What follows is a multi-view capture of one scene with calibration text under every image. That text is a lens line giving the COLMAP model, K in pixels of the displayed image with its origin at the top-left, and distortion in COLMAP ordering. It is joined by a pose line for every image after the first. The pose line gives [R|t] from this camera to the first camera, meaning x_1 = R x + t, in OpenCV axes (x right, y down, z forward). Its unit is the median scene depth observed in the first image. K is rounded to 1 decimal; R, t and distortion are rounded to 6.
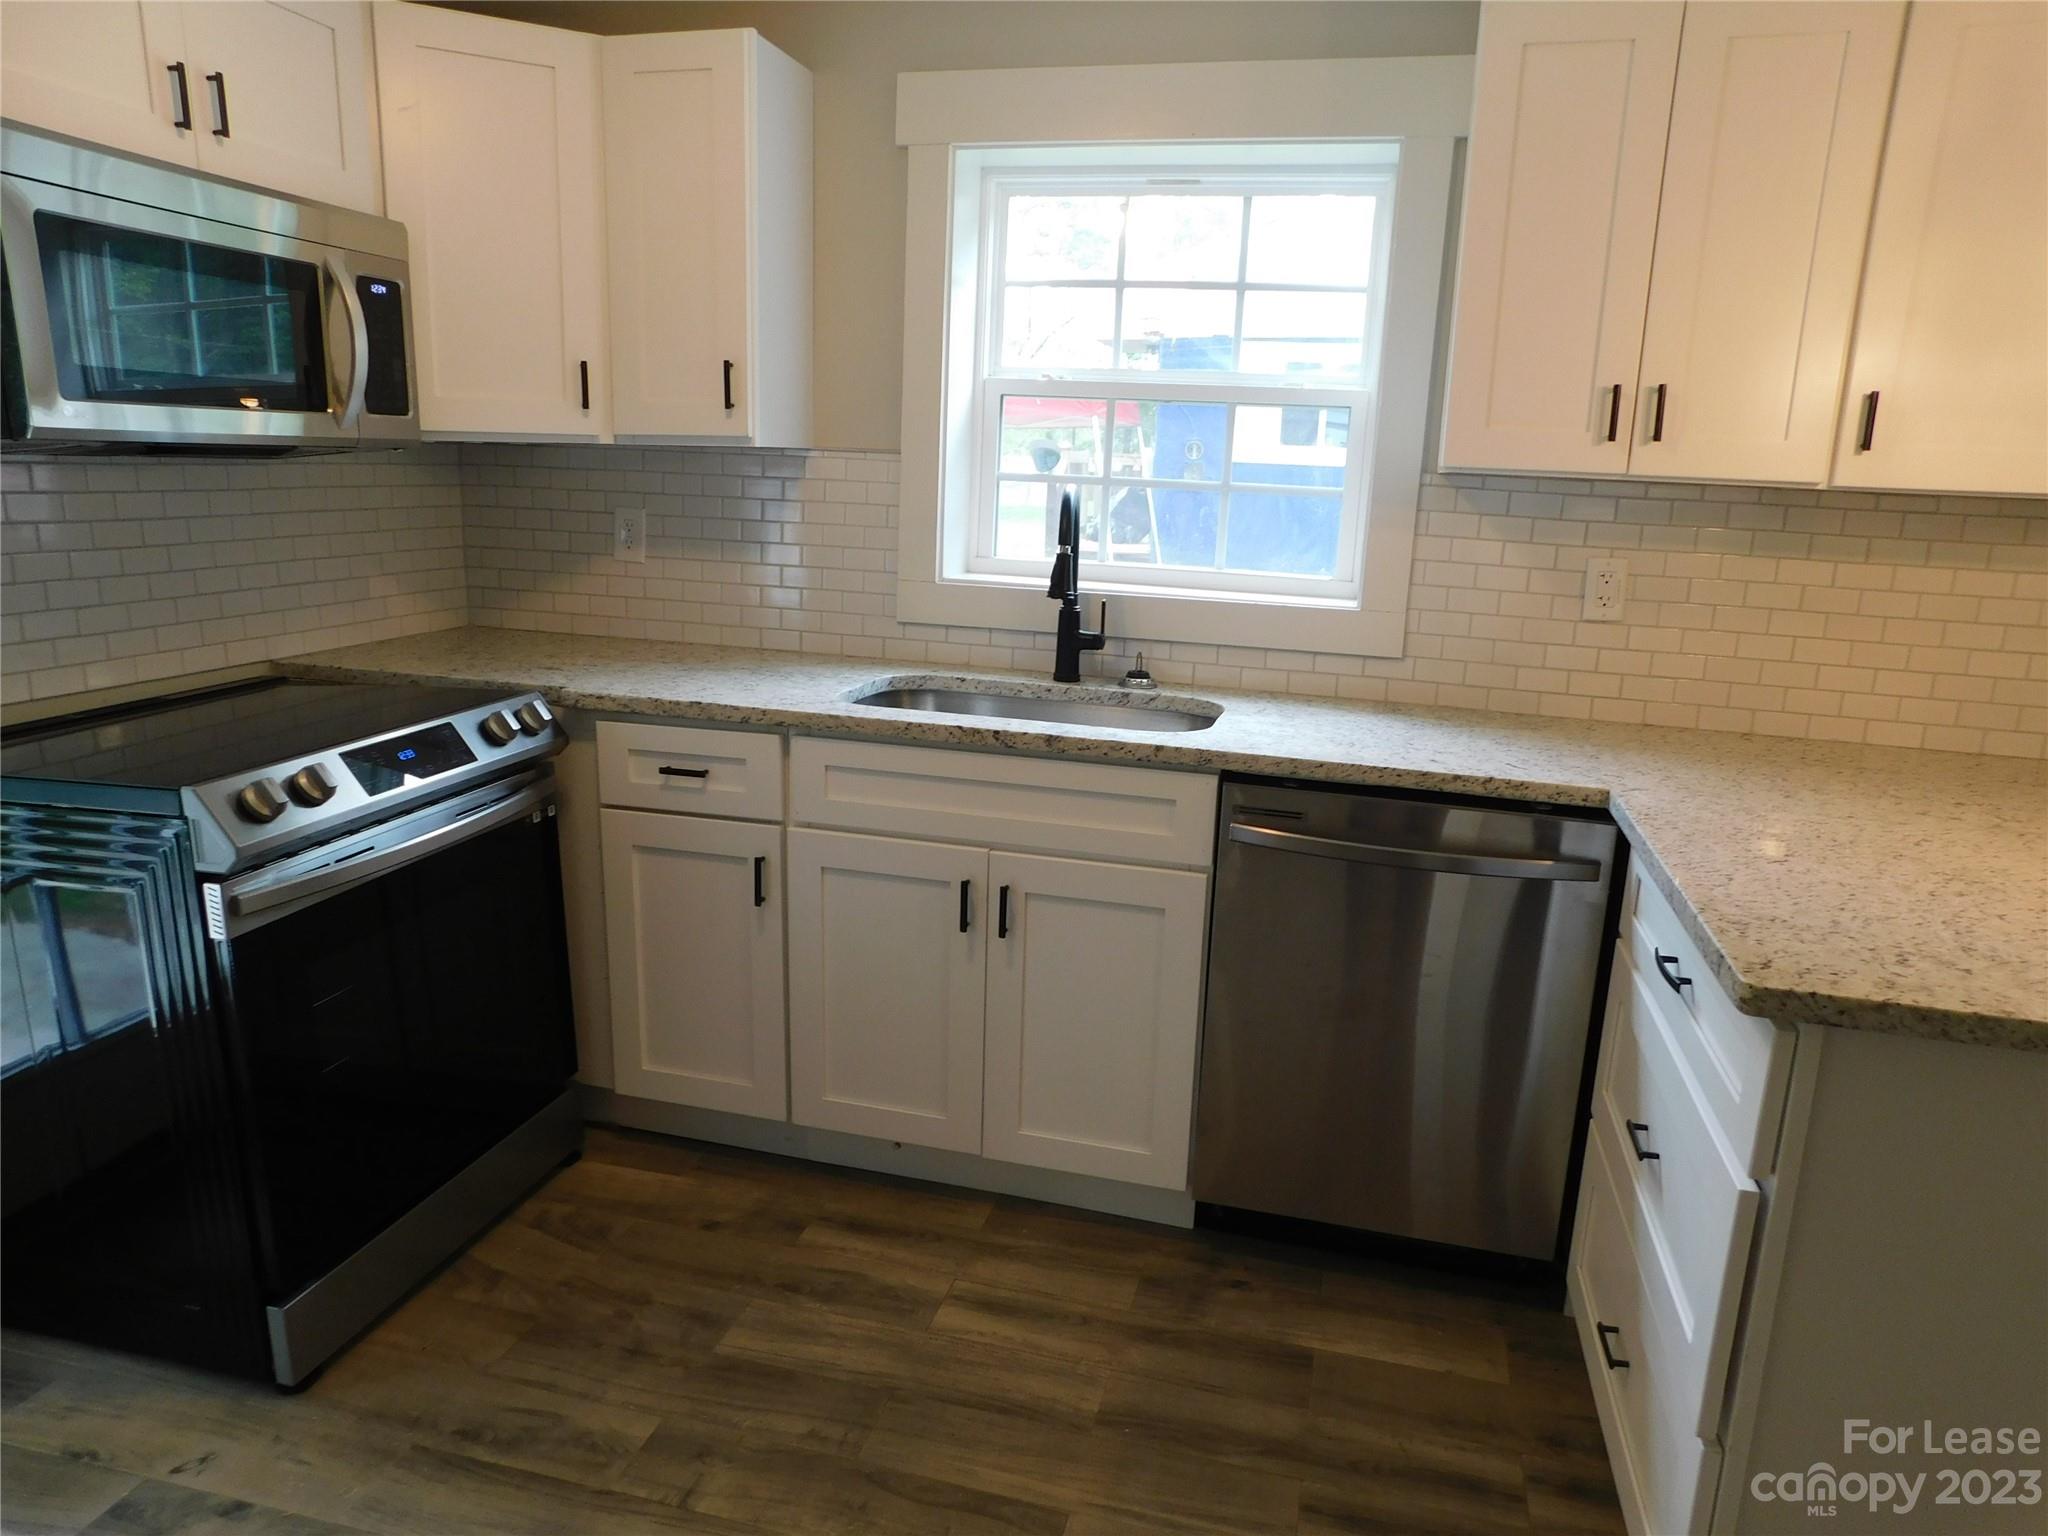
lens RADIAL K [[1359.3, 0, 1027.0], [0, 1359.3, 778.7], [0, 0, 1]] dist [-0.091595, 0.079767]
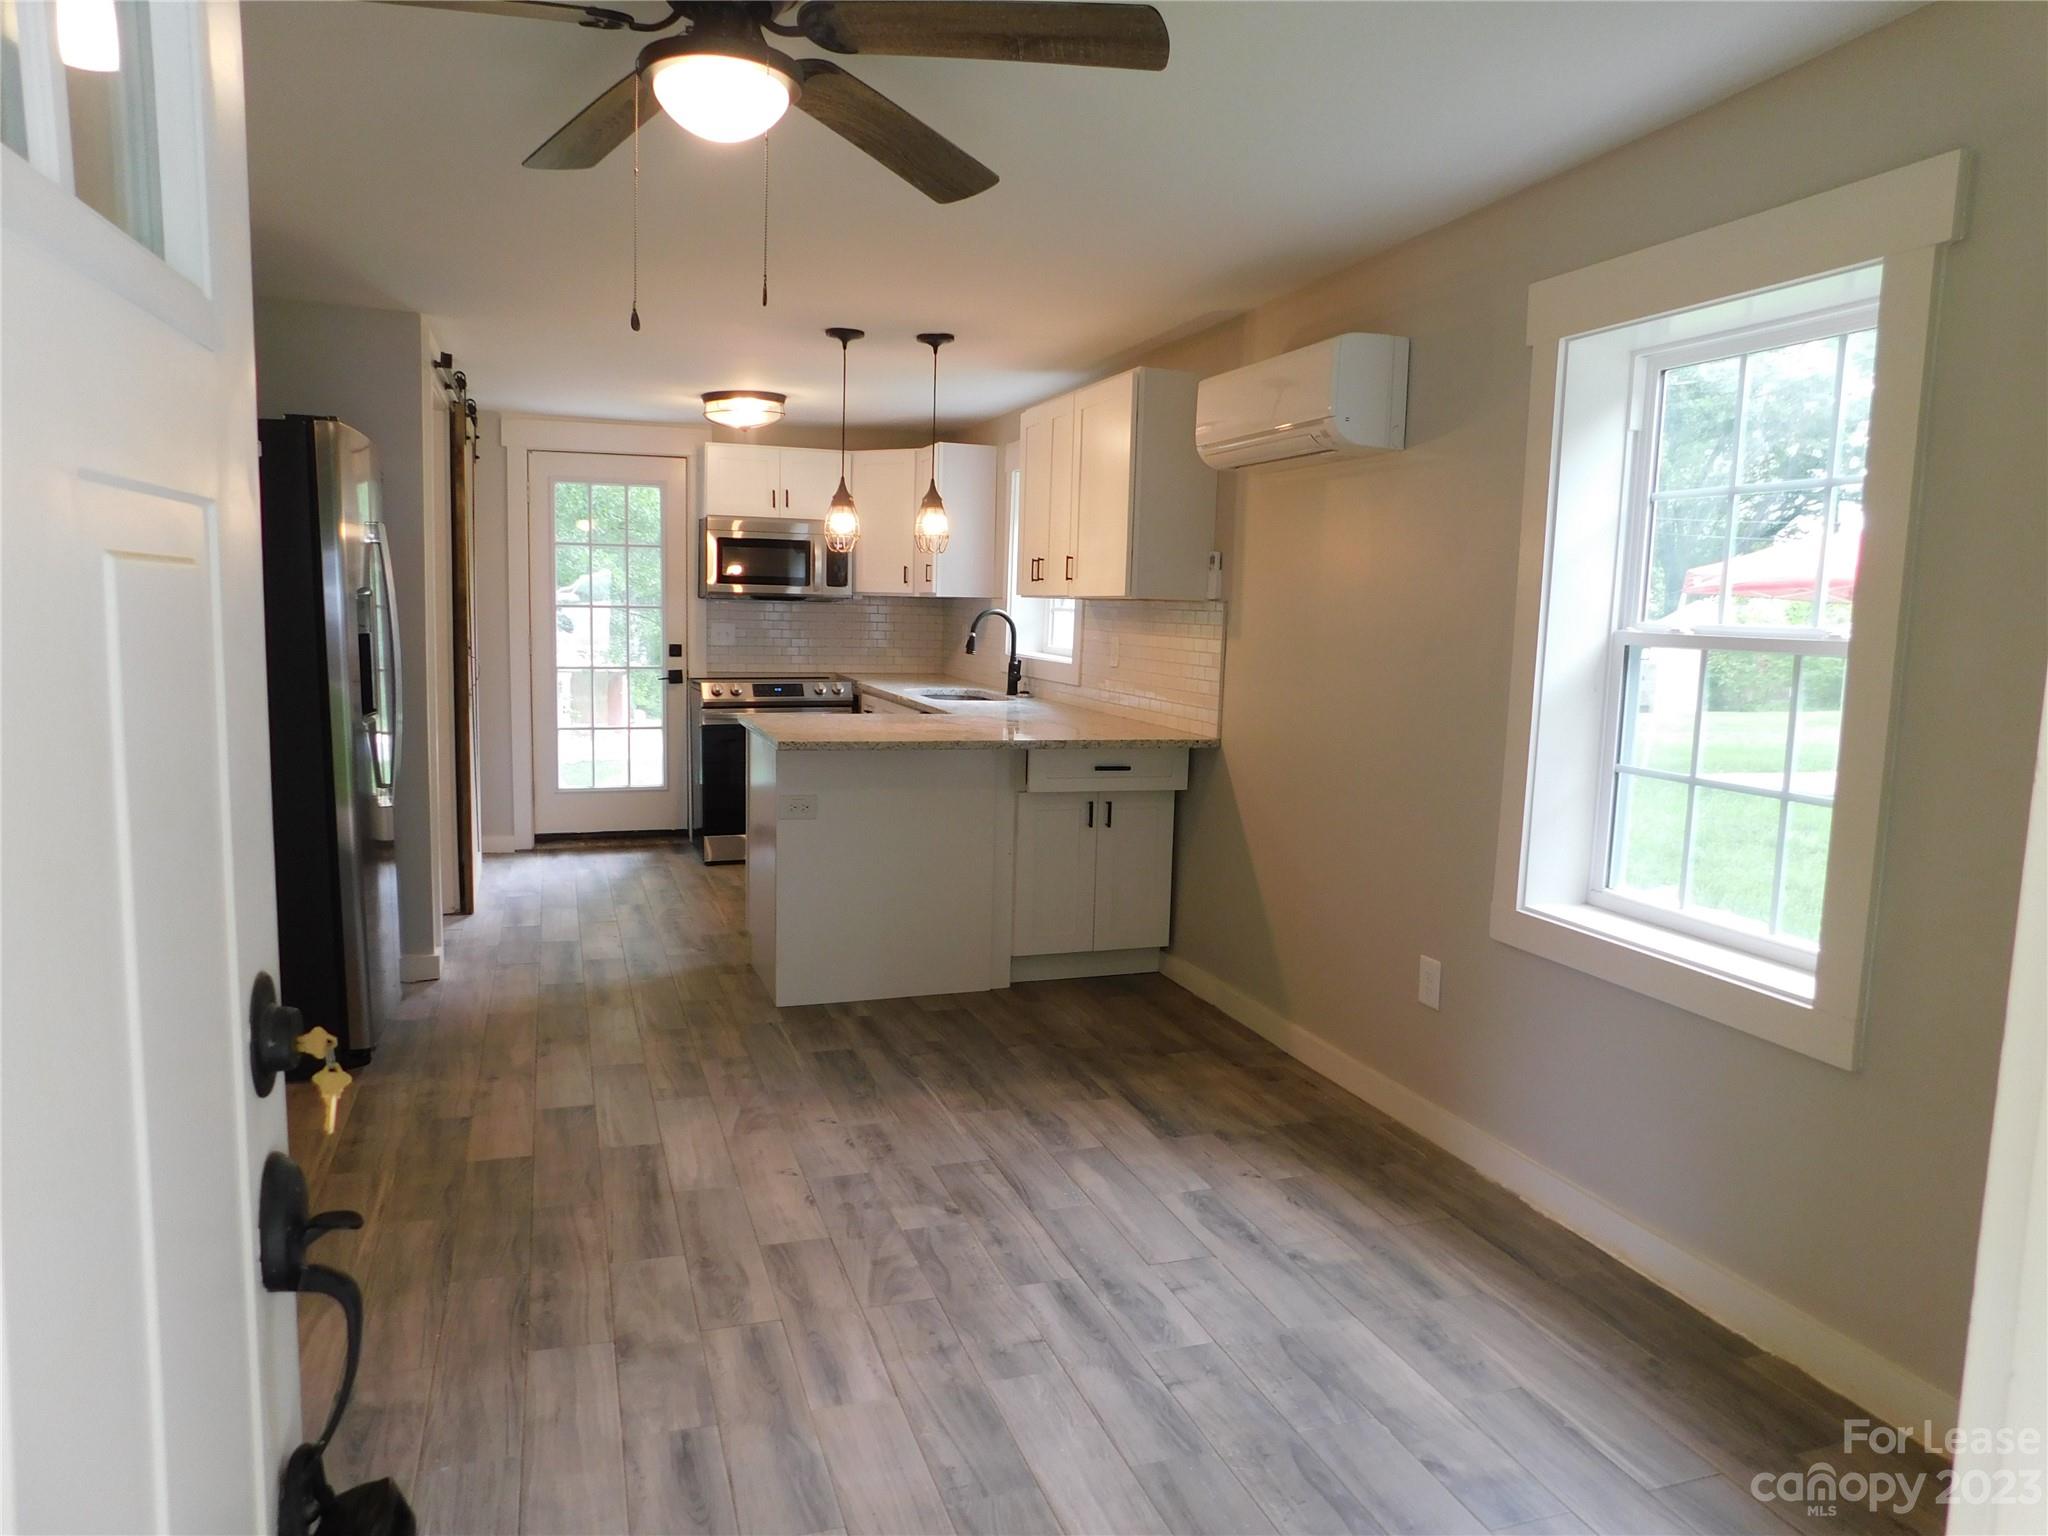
lens RADIAL K [[1362.6, 0, 1029.2], [0, 1362.6, 771.4], [0, 0, 1]] dist [-0.065248, 0.058928]
pose [[0.568206, 0.079473, -0.819040, 2.210437], [-0.196680, 0.979593, -0.041394, 0.164307], [0.799036, 0.184609, 0.572242, -0.302143]]
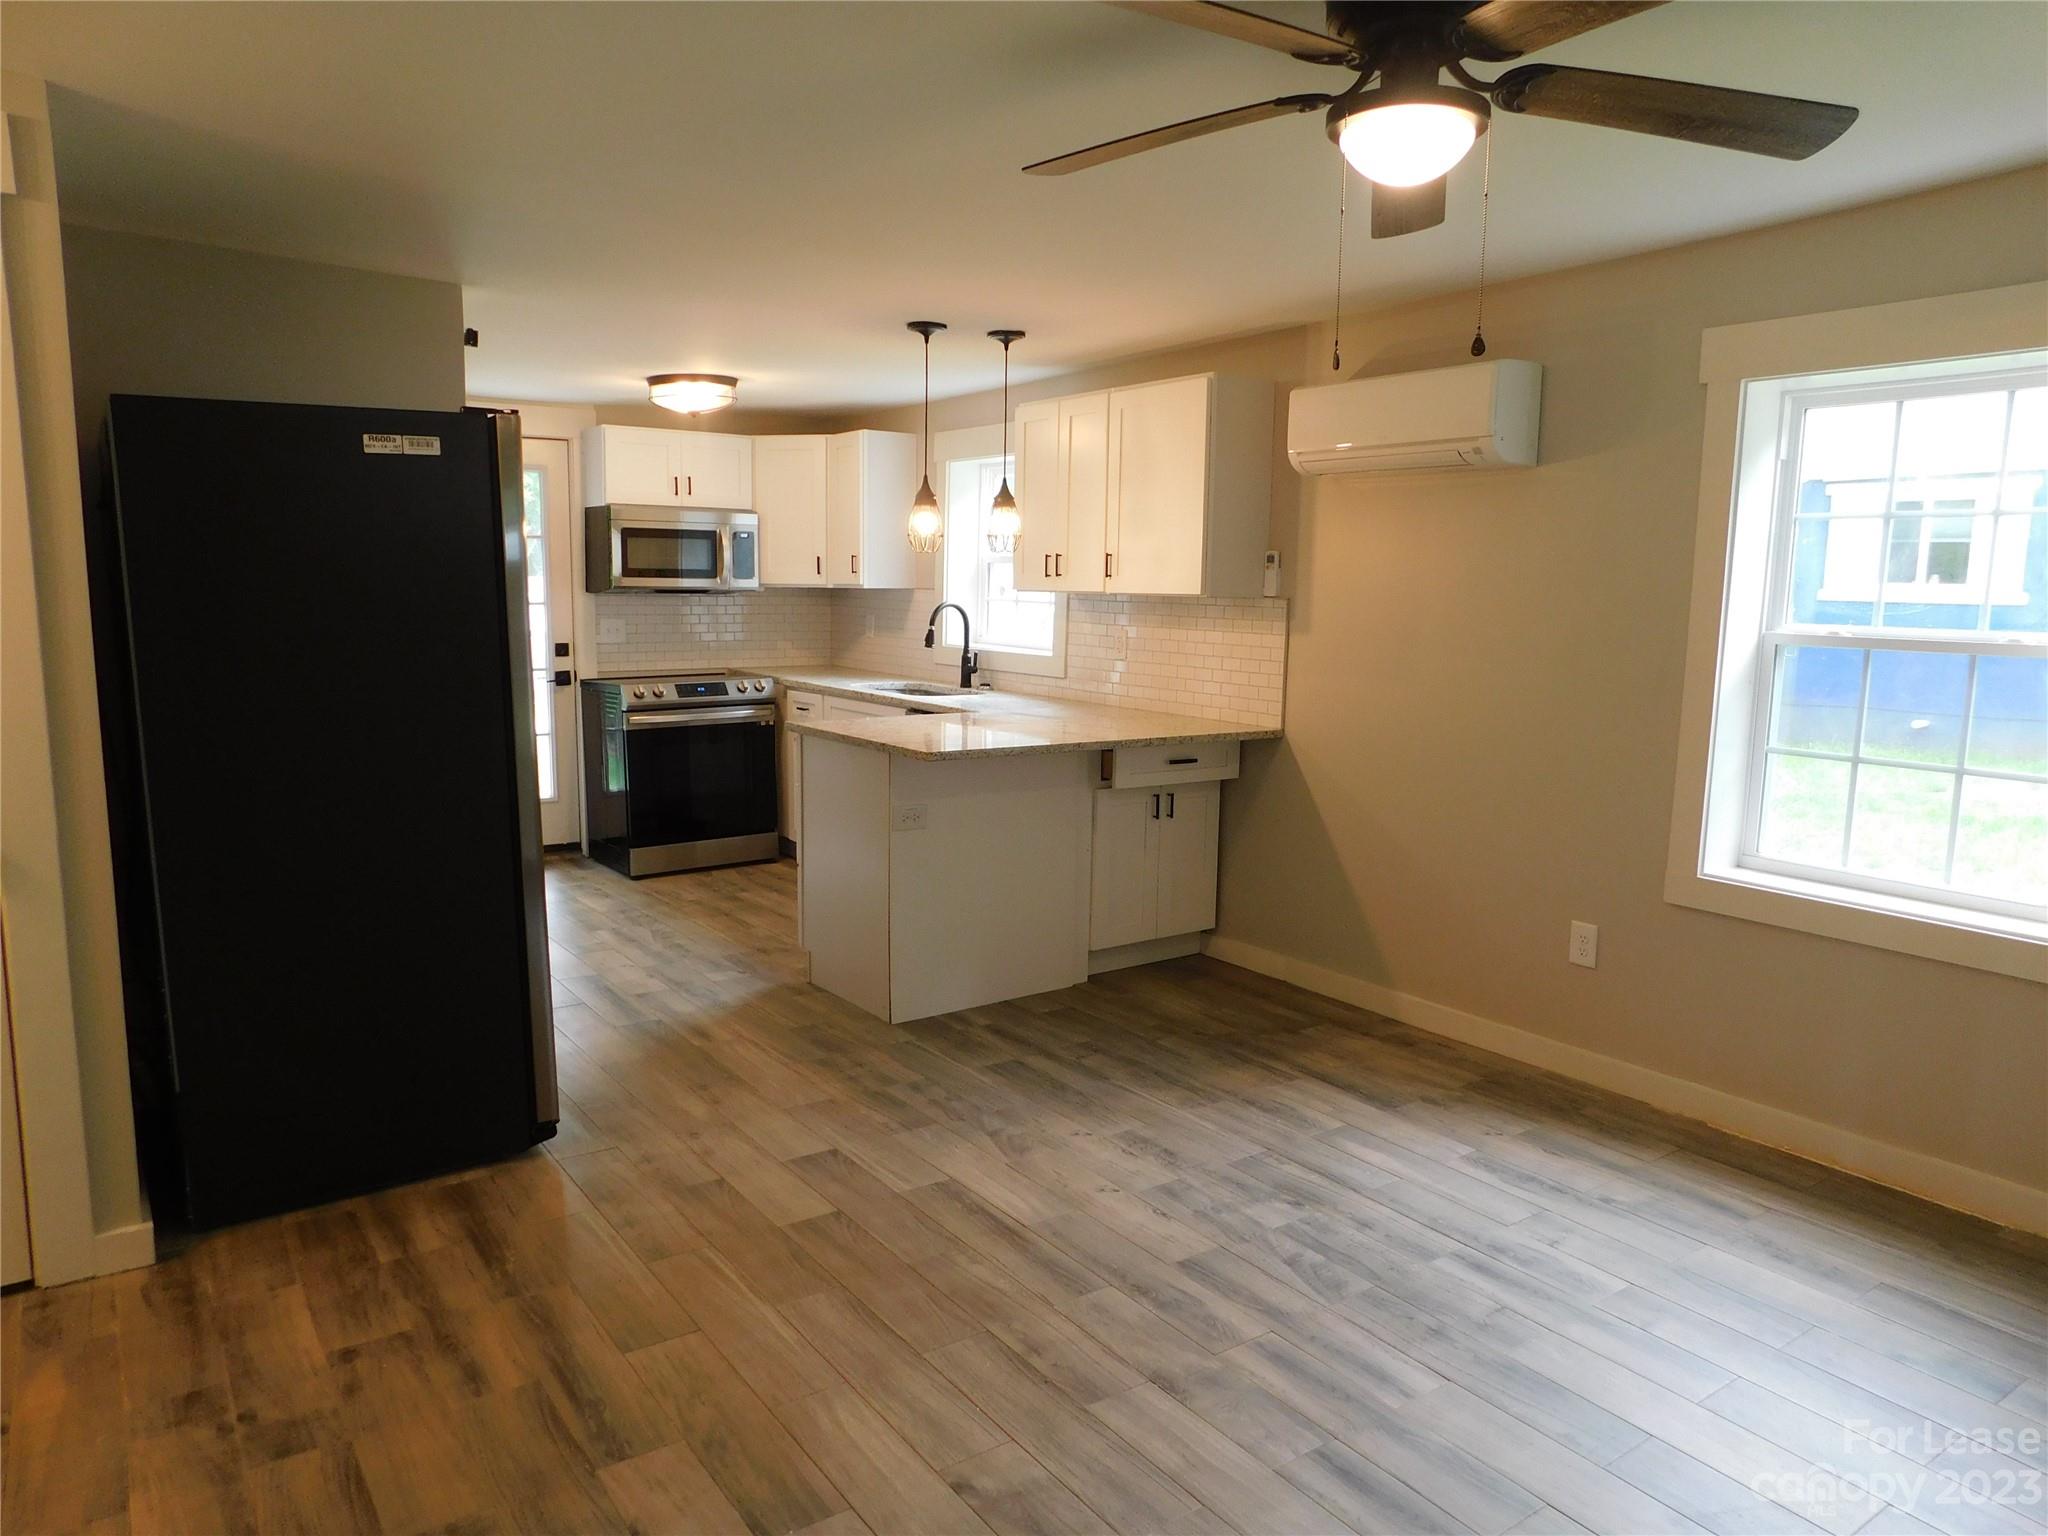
lens RADIAL K [[1362.6, 0, 1029.2], [0, 1362.6, 771.4], [0, 0, 1]] dist [-0.065248, 0.058928]
pose [[0.777017, 0.063822, -0.626235, 1.772214], [-0.134822, 0.988634, -0.066528, 0.233630], [0.614872, 0.136124, 0.776790, -0.784768]]
